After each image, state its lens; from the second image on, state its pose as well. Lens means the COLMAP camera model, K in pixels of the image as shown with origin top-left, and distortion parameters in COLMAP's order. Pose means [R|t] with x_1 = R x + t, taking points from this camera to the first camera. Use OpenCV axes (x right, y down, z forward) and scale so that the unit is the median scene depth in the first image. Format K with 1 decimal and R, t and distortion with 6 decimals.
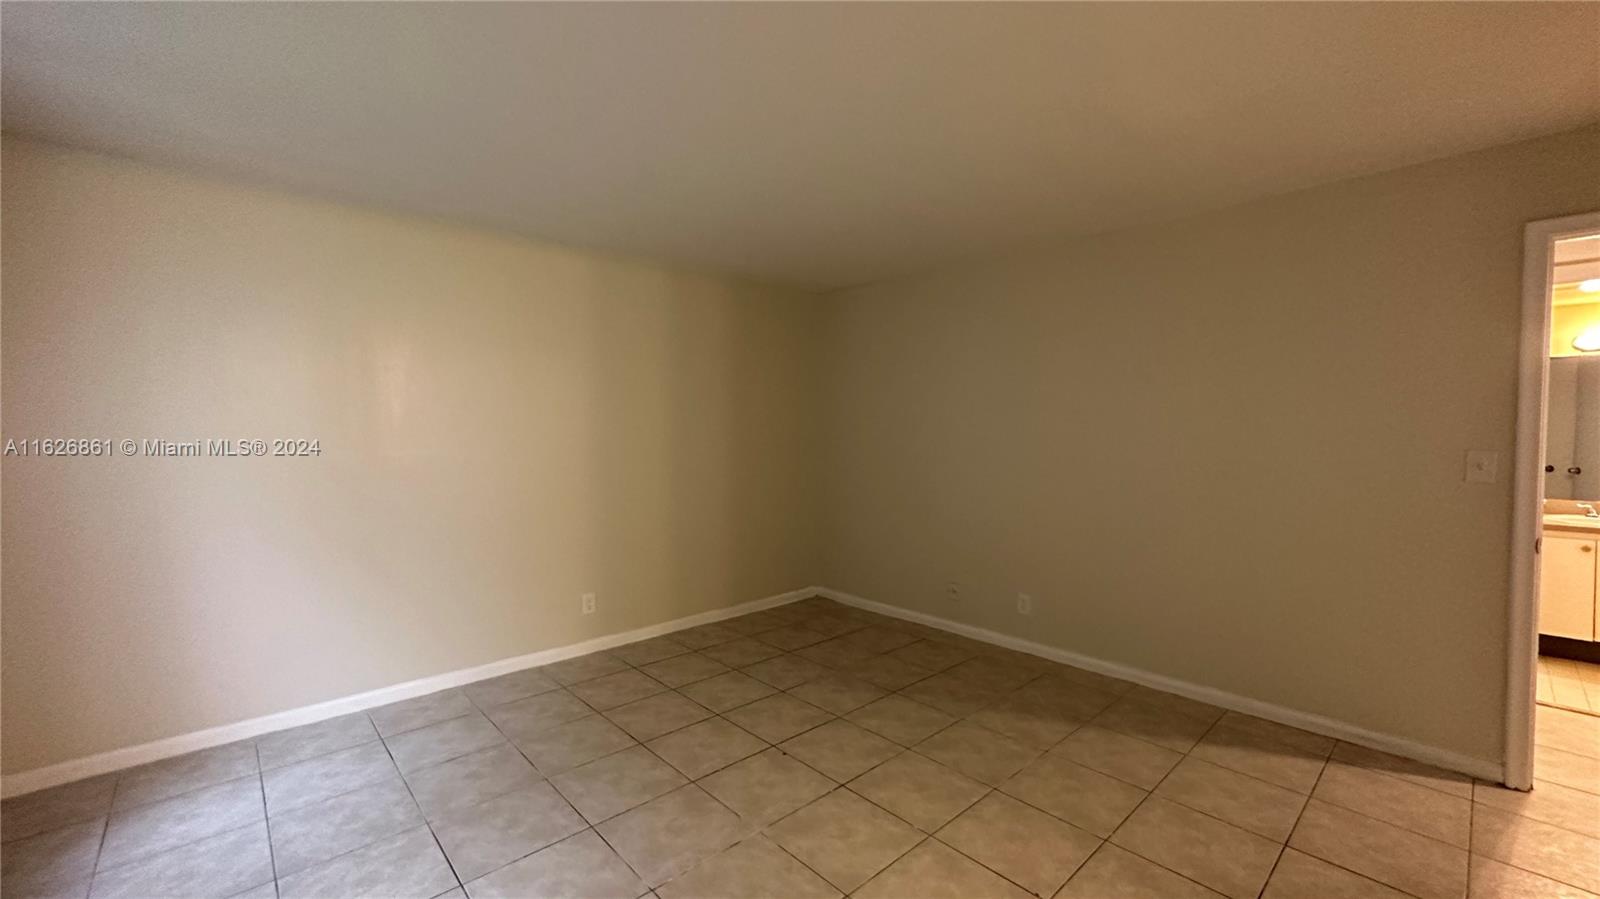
lens RADIAL K [[638.3, 0, 799.2], [0, 638.3, 447.9], [0, 0, 1]] dist [-0.000323, -0.000134]
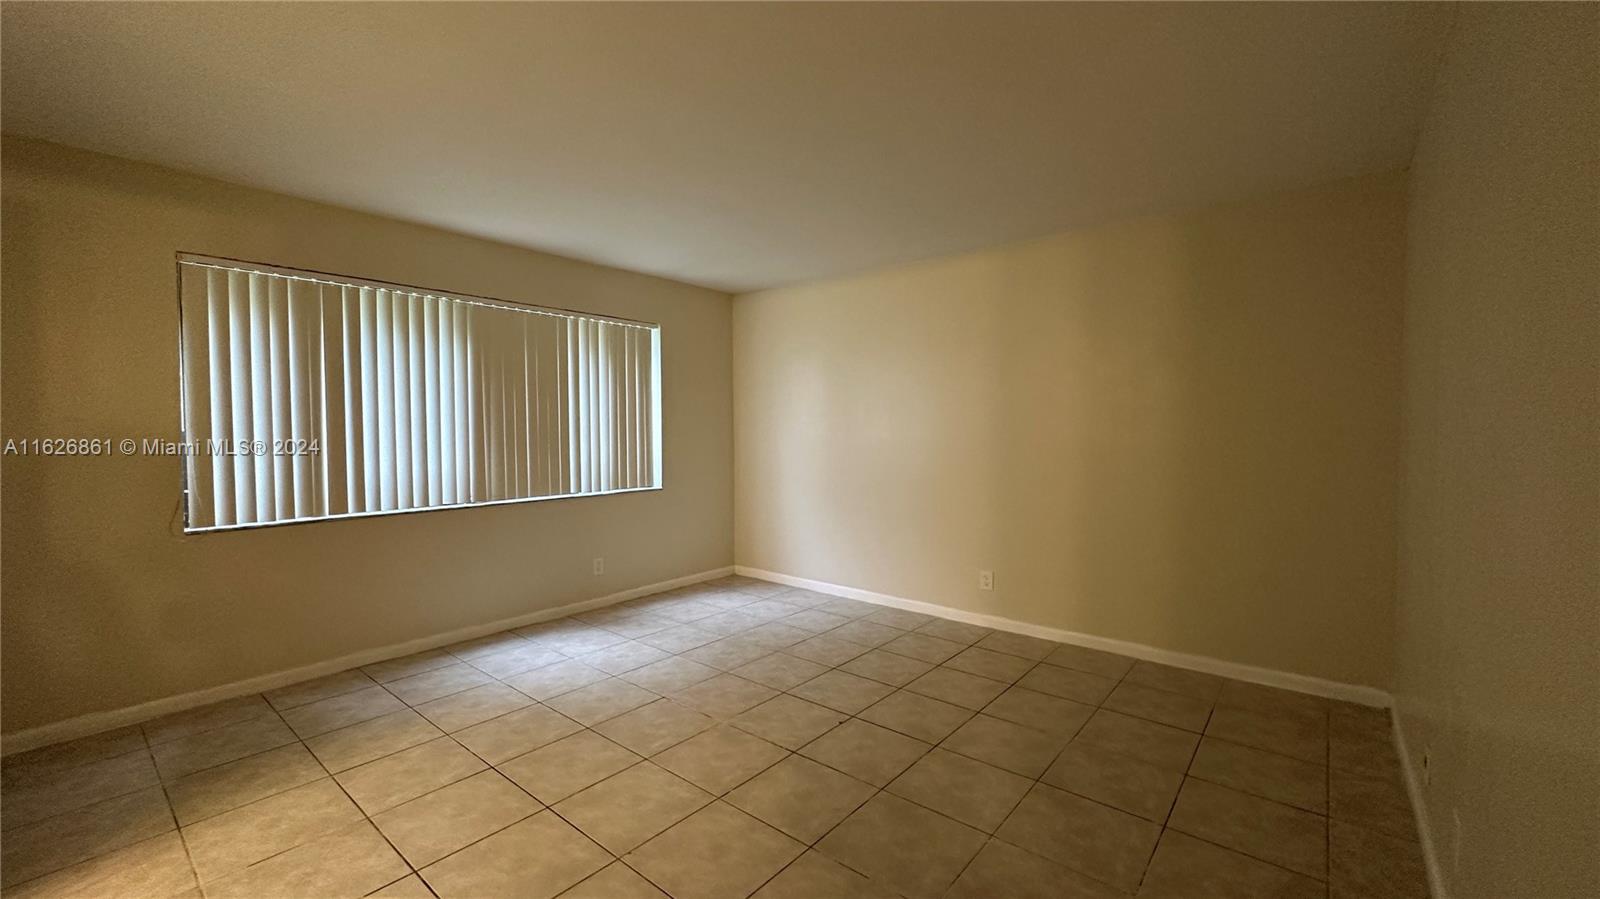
lens RADIAL K [[638.3, 0, 800.2], [0, 638.3, 451.3], [0, 0, 1]] dist [-0.000323, -0.000134]
pose [[0.138955, 0.037097, -0.989604, 0.960242], [-0.036491, 0.998811, 0.032318, 0.006734], [0.989626, 0.031621, 0.140144, 0.757509]]
